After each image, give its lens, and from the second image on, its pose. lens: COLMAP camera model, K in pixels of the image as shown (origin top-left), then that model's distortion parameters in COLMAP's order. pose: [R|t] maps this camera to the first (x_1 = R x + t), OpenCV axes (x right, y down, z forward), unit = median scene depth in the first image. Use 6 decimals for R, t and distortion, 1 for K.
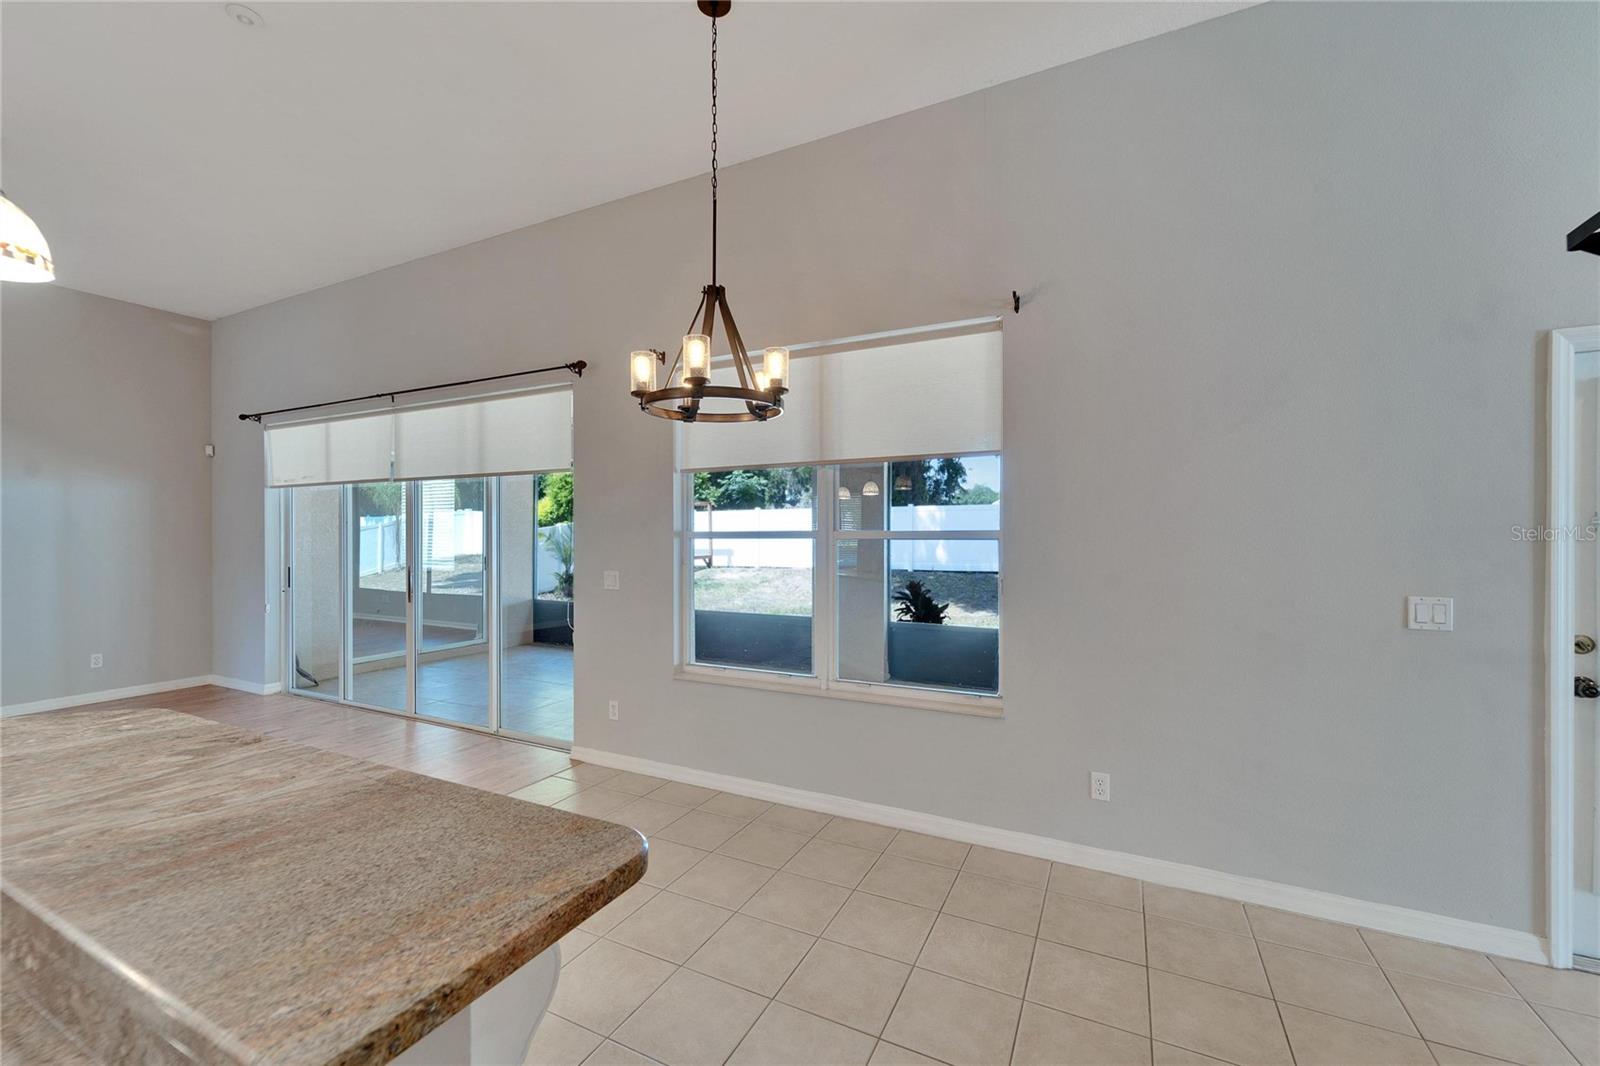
lens RADIAL K [[650.9, 0, 797.8], [0, 650.9, 534.4], [0, 0, 1]] dist [-0.001192, -0.000276]
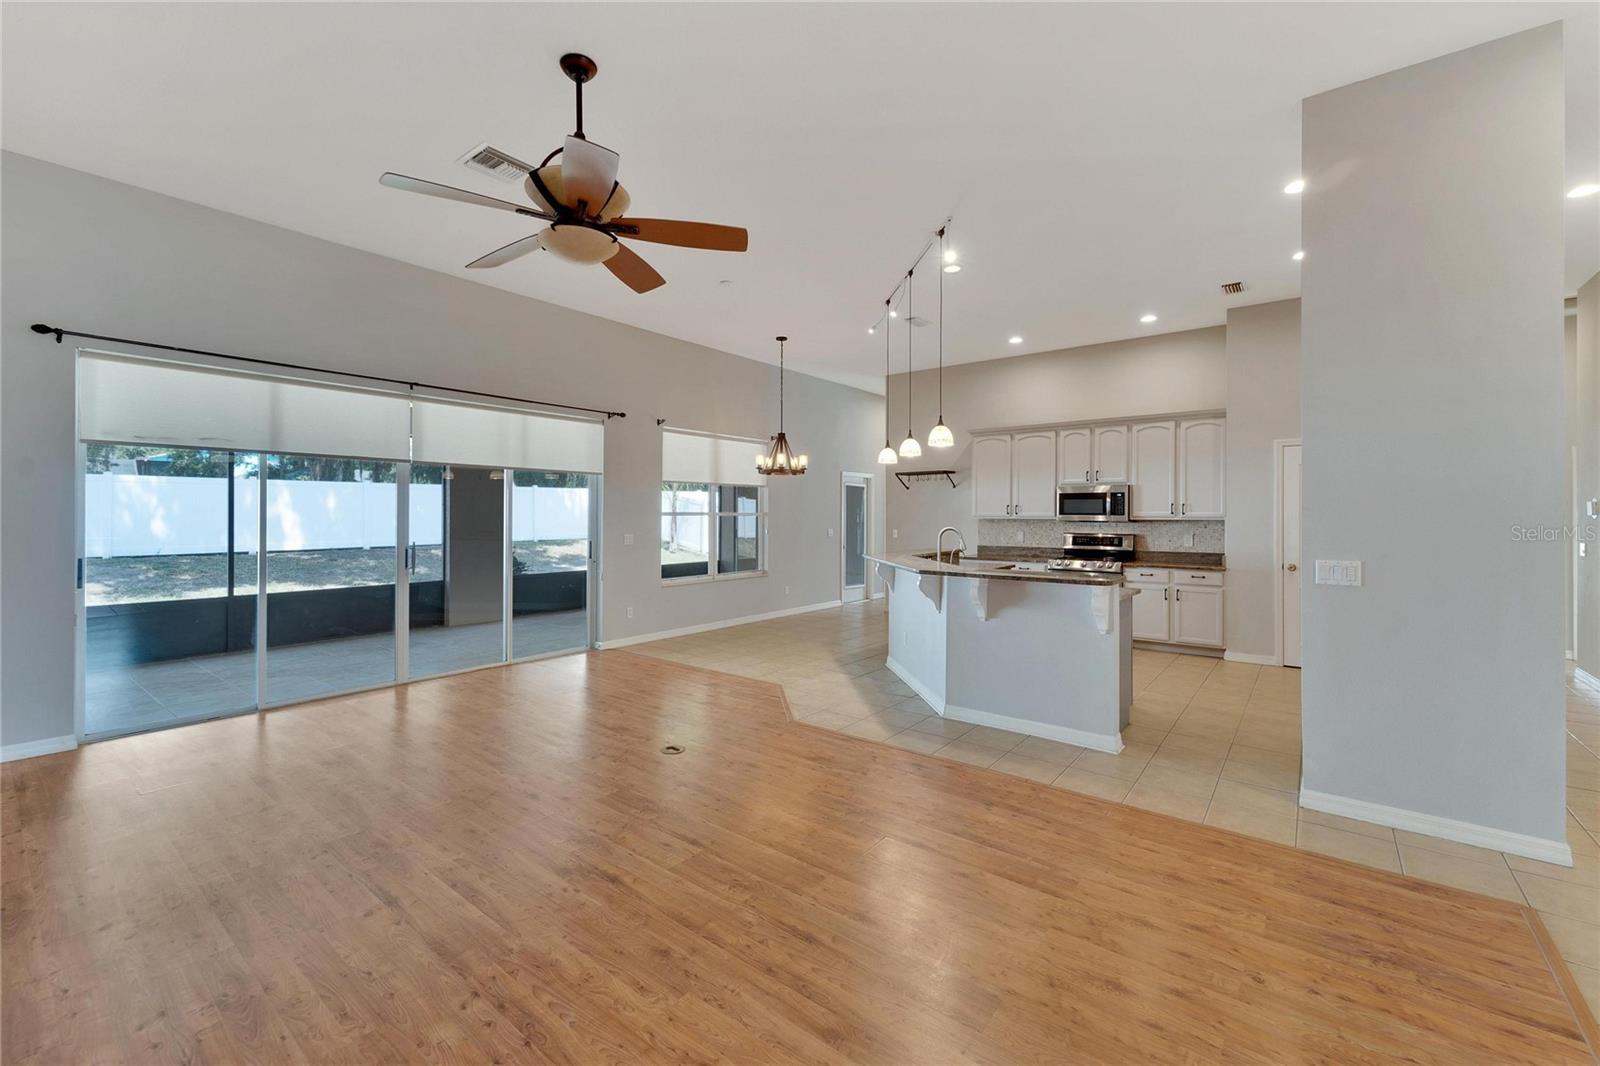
lens RADIAL K [[663.6, 0, 797.3], [0, 663.6, 505.8], [0, 0, 1]] dist [0.001438, 0.000297]
pose [[0.207402, 0.012442, 0.978177, -1.967575], [-0.005156, 0.999919, -0.011625, -0.001830], [-0.978242, -0.002632, 0.207449, 0.177950]]
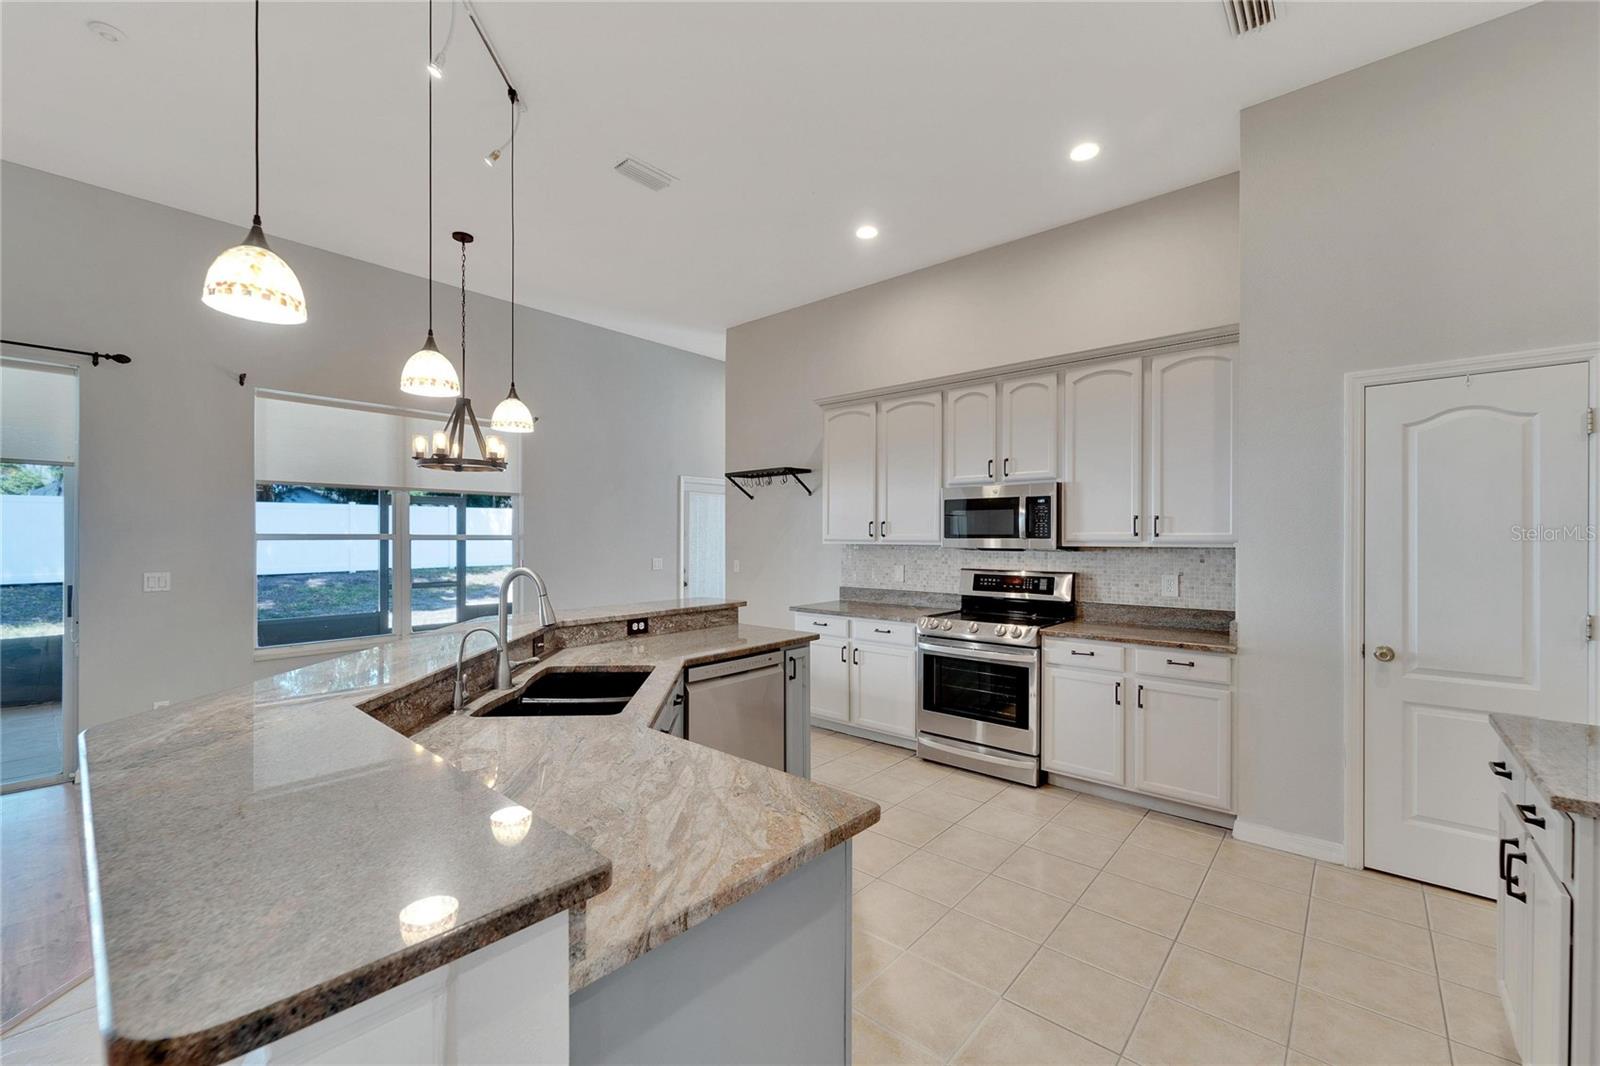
lens RADIAL K [[650.9, 0, 797.8], [0, 650.9, 534.4], [0, 0, 1]] dist [-0.001192, -0.000276]
pose [[0.252794, 0.004825, 0.967508, -1.011211], [-0.004038, 0.999984, -0.003931, -0.002310], [-0.967512, -0.002913, 0.252810, -0.212090]]
